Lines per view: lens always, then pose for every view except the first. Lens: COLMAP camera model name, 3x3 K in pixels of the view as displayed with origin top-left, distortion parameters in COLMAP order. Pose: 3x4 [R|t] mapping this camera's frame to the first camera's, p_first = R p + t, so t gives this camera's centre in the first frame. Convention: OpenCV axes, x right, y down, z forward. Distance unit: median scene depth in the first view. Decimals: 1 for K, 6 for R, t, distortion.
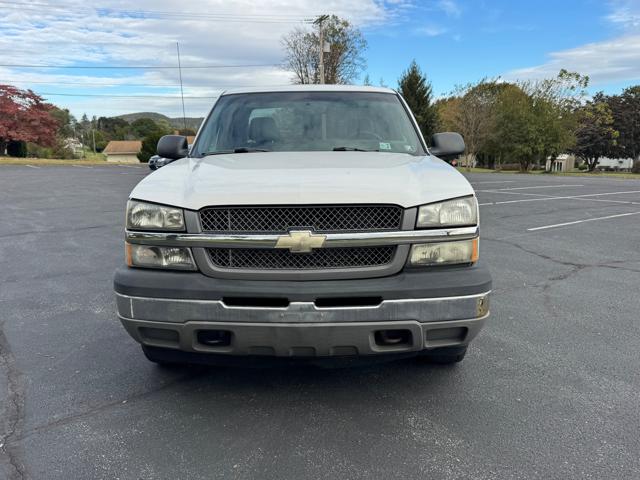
lens RADIAL K [[530.2, 0, 324.5], [0, 530.2, 234.8], [0, 0, 1]] dist [0.067090, -0.088550]
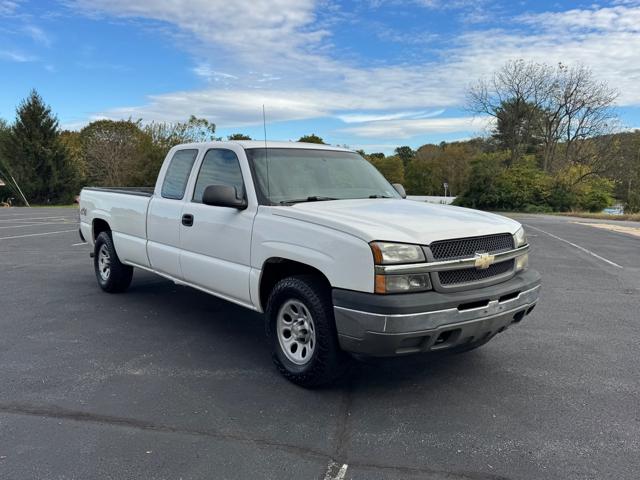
lens RADIAL K [[530.2, 0, 322.7], [0, 530.2, 227.0], [0, 0, 1]] dist [0.067090, -0.088550]
pose [[0.769986, -0.044718, 0.636492, -0.121272], [0.096463, 0.994234, -0.046843, -0.005078], [-0.630727, 0.097466, 0.769859, 0.010409]]
